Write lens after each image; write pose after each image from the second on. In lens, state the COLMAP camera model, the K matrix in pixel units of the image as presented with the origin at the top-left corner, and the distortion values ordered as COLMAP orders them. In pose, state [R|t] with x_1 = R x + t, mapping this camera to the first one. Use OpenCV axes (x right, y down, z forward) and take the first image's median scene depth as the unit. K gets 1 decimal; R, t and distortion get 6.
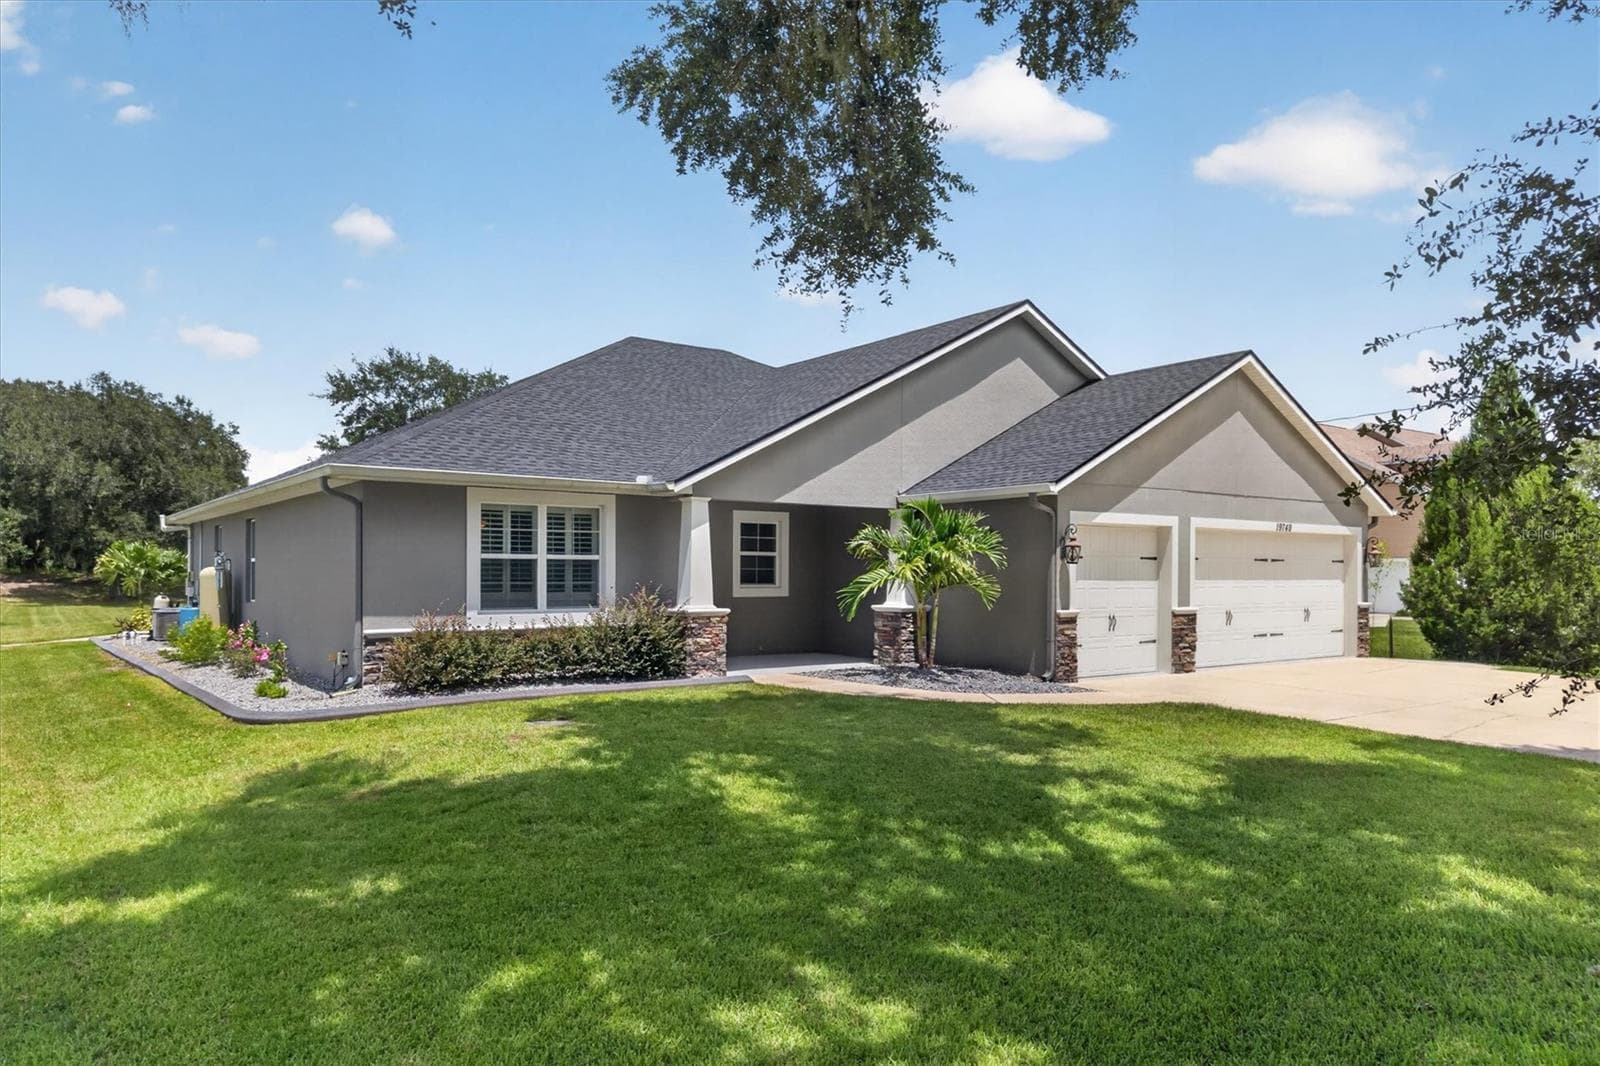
lens RADIAL K [[1126.0, 0, 797.7], [0, 1126.0, 562.4], [0, 0, 1]] dist [0.000571, -0.010325]
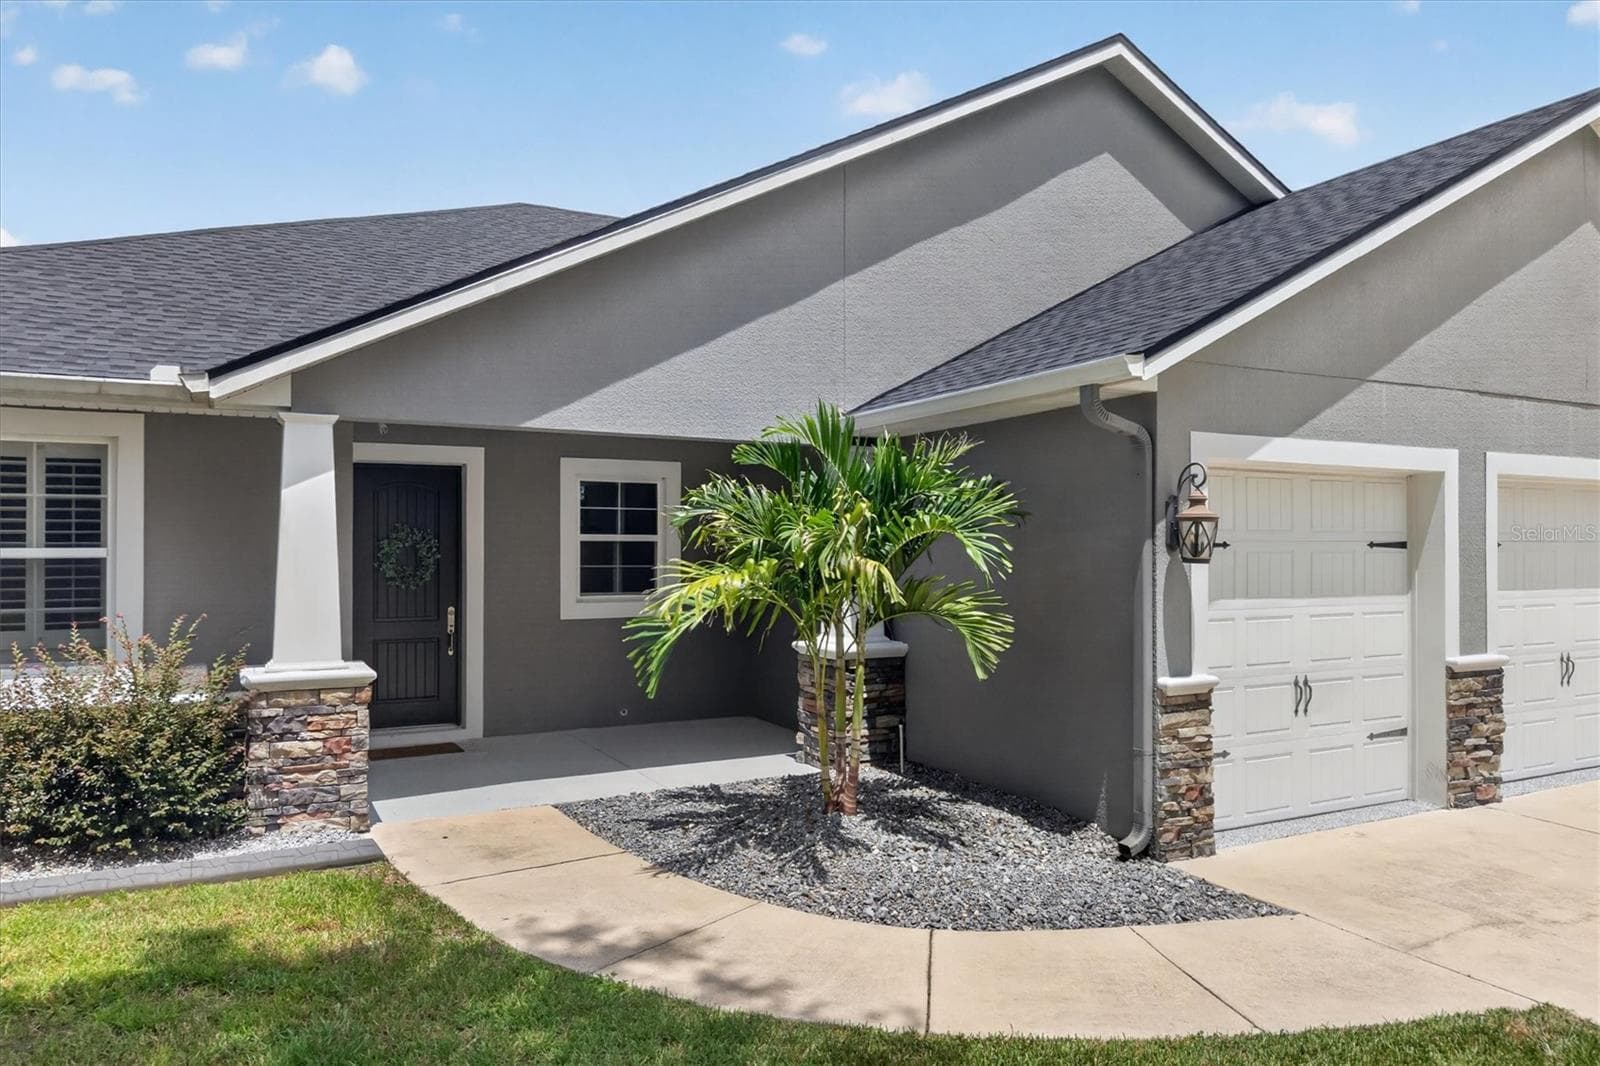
lens RADIAL K [[1126.0, 0, 810.0], [0, 1126.0, 528.9], [0, 0, 1]] dist [0.000571, -0.010325]
pose [[0.989861, -0.008234, -0.141799, 0.162307], [0.006773, 0.999919, -0.010779, -0.007080], [0.141876, 0.009710, 0.989837, 0.575031]]
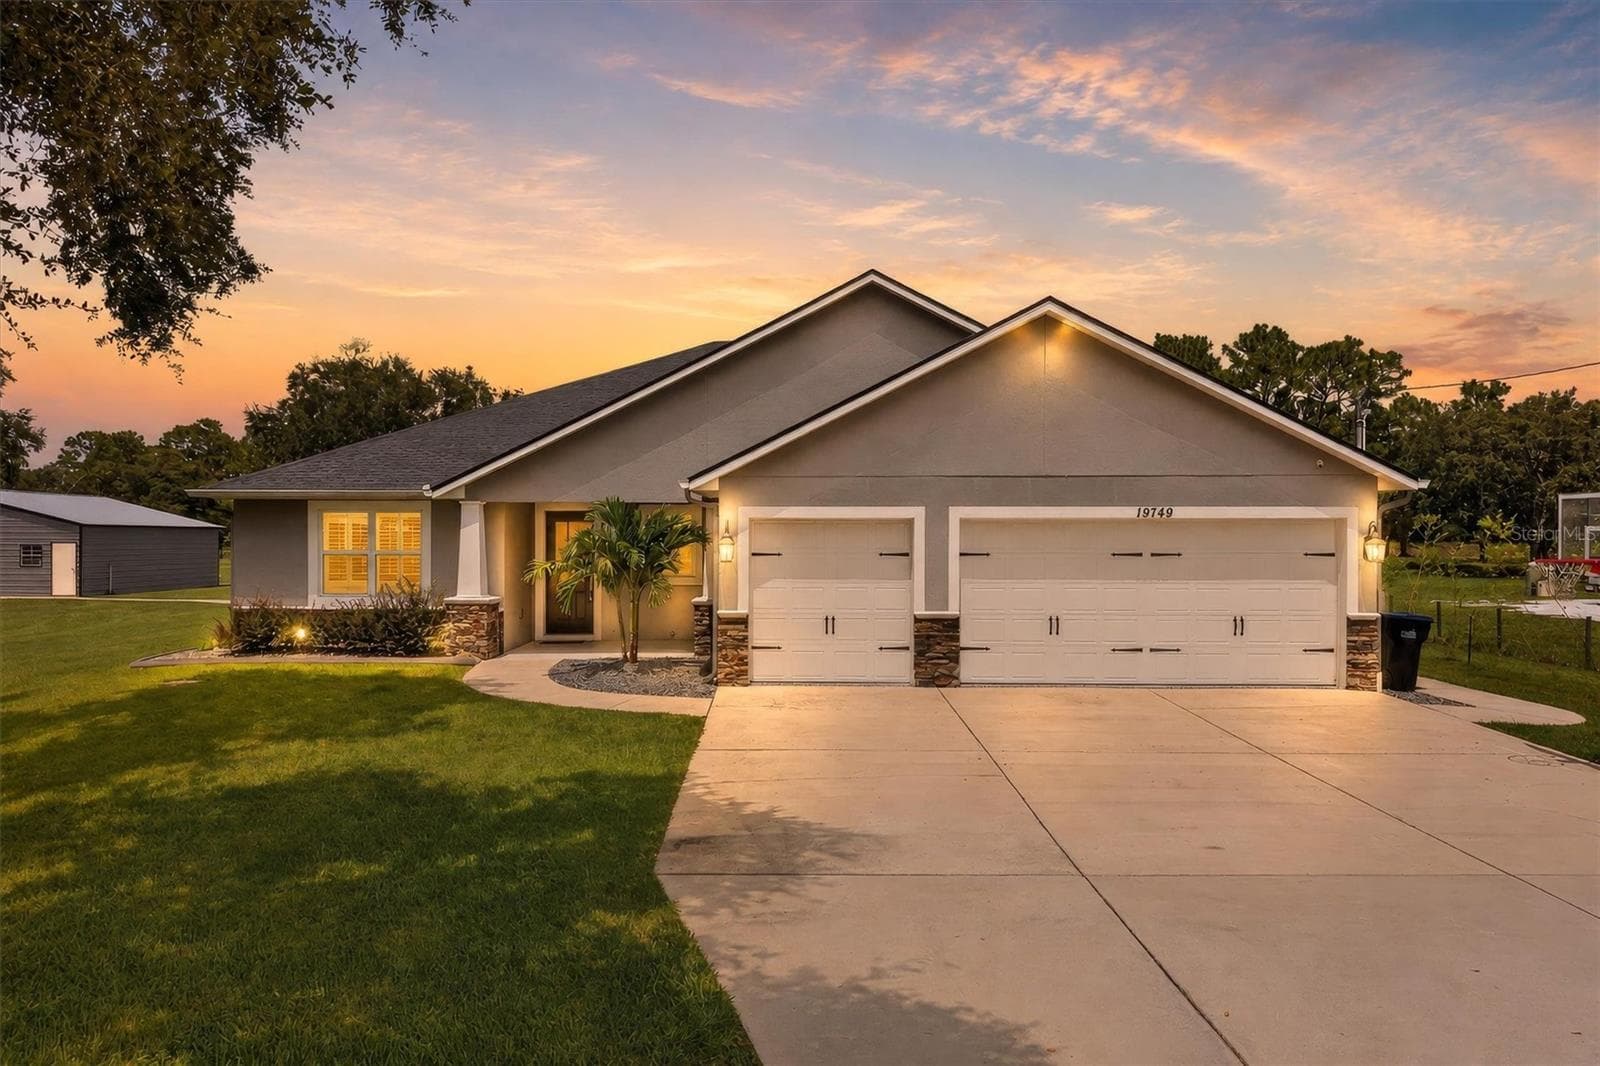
lens RADIAL K [[1126.0, 0, 784.0], [0, 1126.0, 541.7], [0, 0, 1]] dist [0.000571, -0.010325]
pose [[0.794241, -0.000589, -0.607603, 0.842792], [0.005428, 0.999967, 0.006126, -0.020702], [0.607579, -0.008164, 0.794217, 0.268203]]
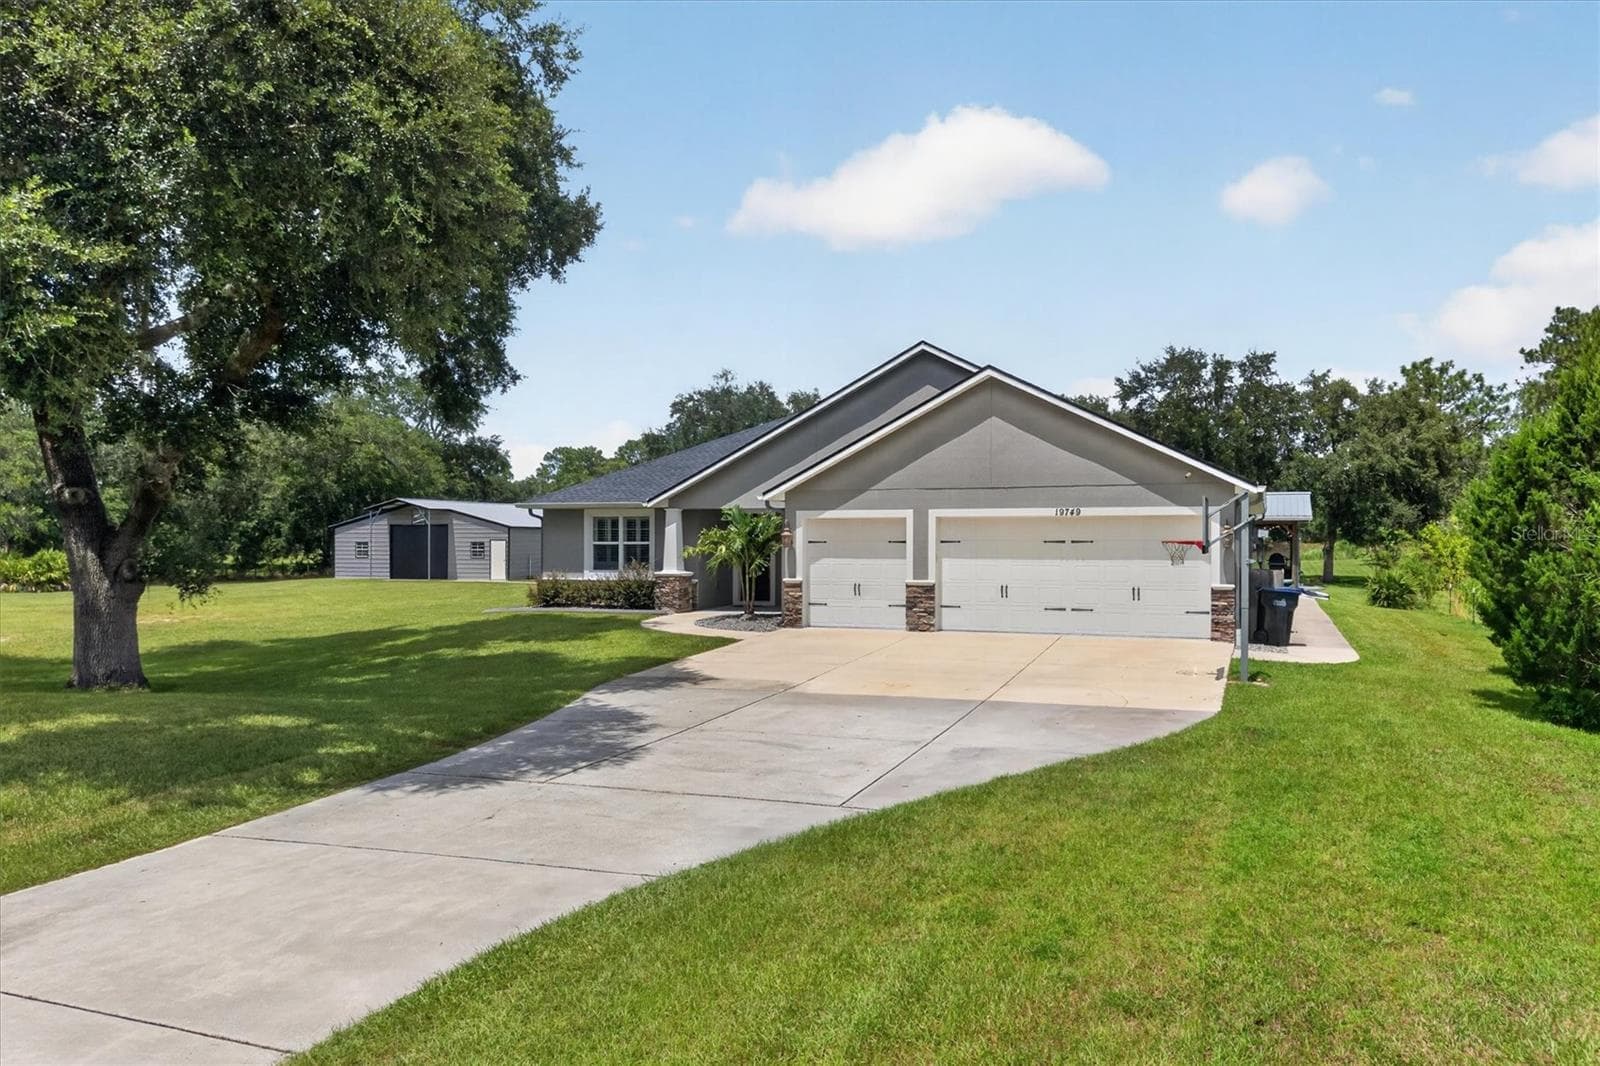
lens RADIAL K [[1185.7, 0, 811.8], [0, 1185.7, 539.4], [0, 0, 1]] dist [0.022954, 0.001143]
pose [[0.524893, -0.004356, -0.851157, 1.548046], [0.008606, 0.999963, 0.000190, -0.008302], [0.851125, -0.007424, 0.524911, 0.209470]]
